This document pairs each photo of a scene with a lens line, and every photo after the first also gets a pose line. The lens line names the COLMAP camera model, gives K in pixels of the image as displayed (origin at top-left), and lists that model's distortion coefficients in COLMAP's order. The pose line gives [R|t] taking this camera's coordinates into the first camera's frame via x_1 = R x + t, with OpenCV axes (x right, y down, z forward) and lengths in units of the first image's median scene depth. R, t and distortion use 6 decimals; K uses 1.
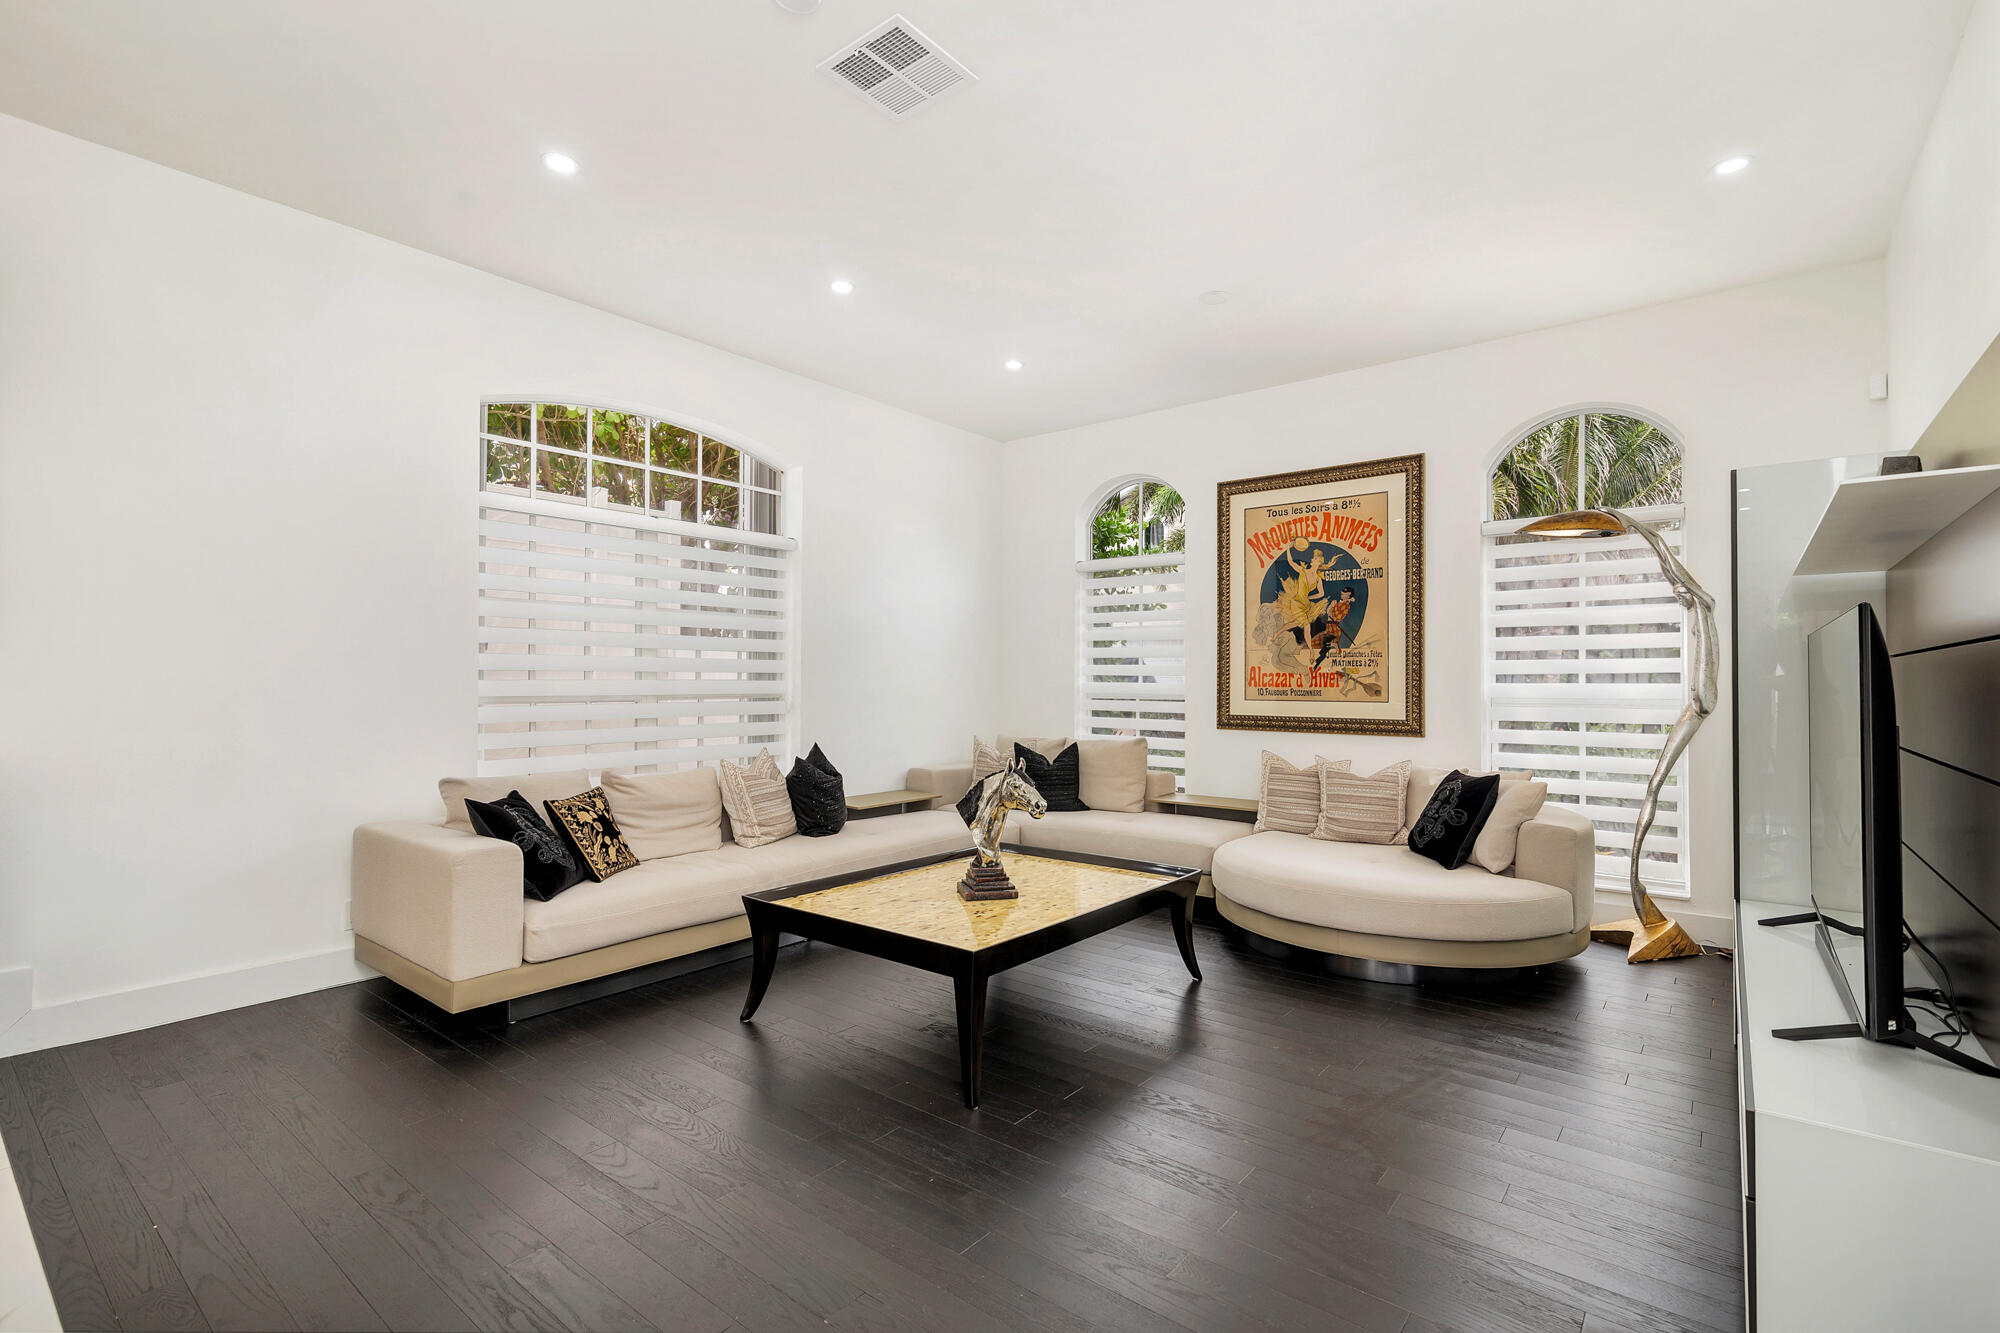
lens RADIAL K [[918.4, 0, 1003.3], [0, 918.4, 668.2], [0, 0, 1]] dist [0.002776, -0.000144]
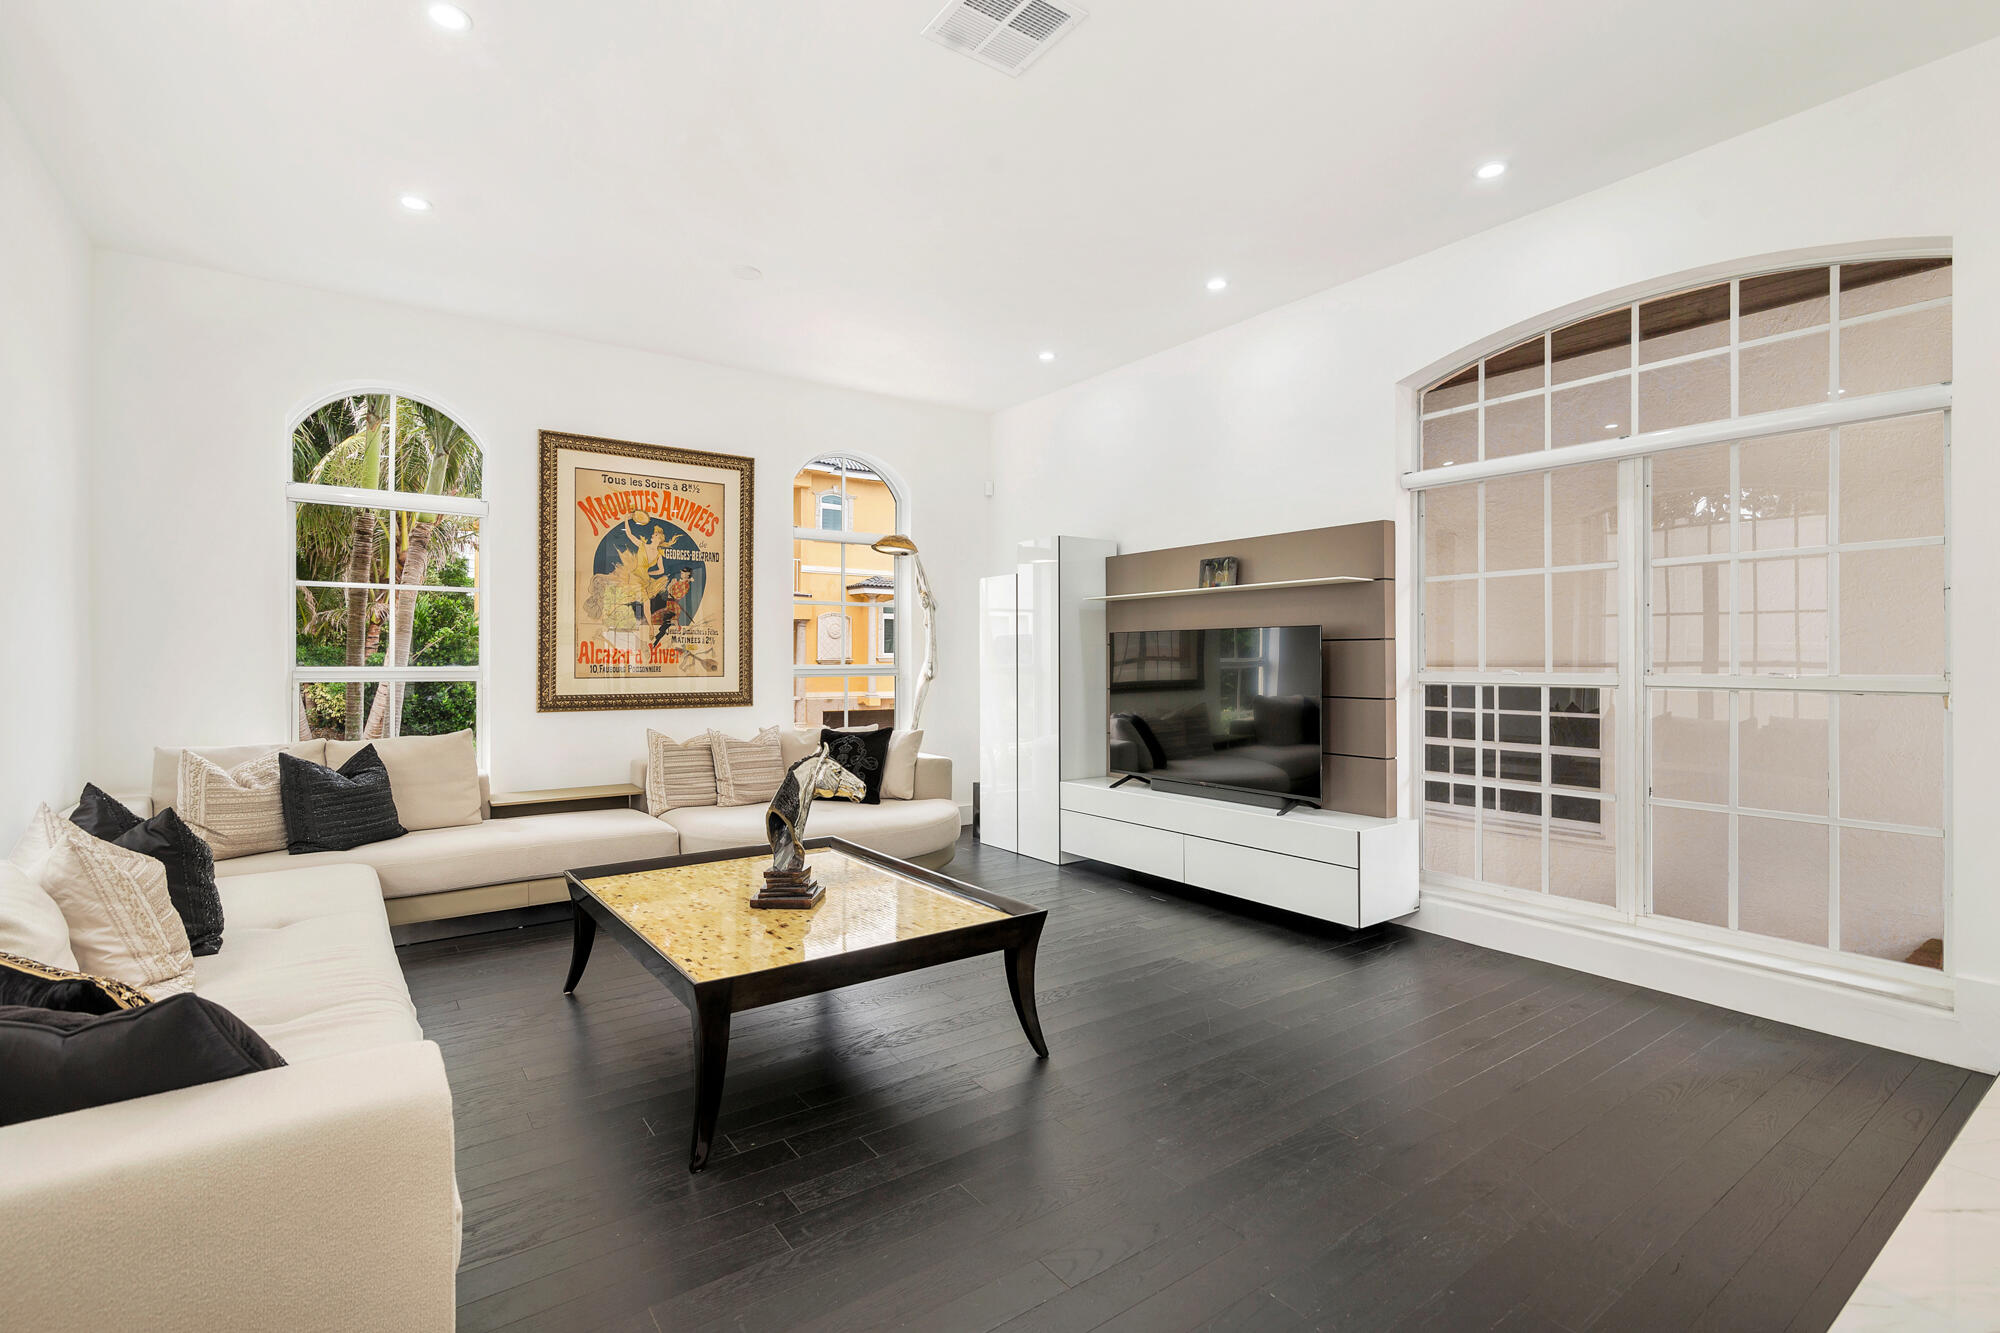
lens RADIAL K [[918.4, 0, 1003.2], [0, 918.4, 658.8], [0, 0, 1]] dist [0.002776, -0.000144]
pose [[0.264697, -0.005916, 0.964313, -0.529125], [-0.013754, 0.999856, 0.009909, 0.000515], [-0.964234, -0.015886, 0.264578, 0.370173]]
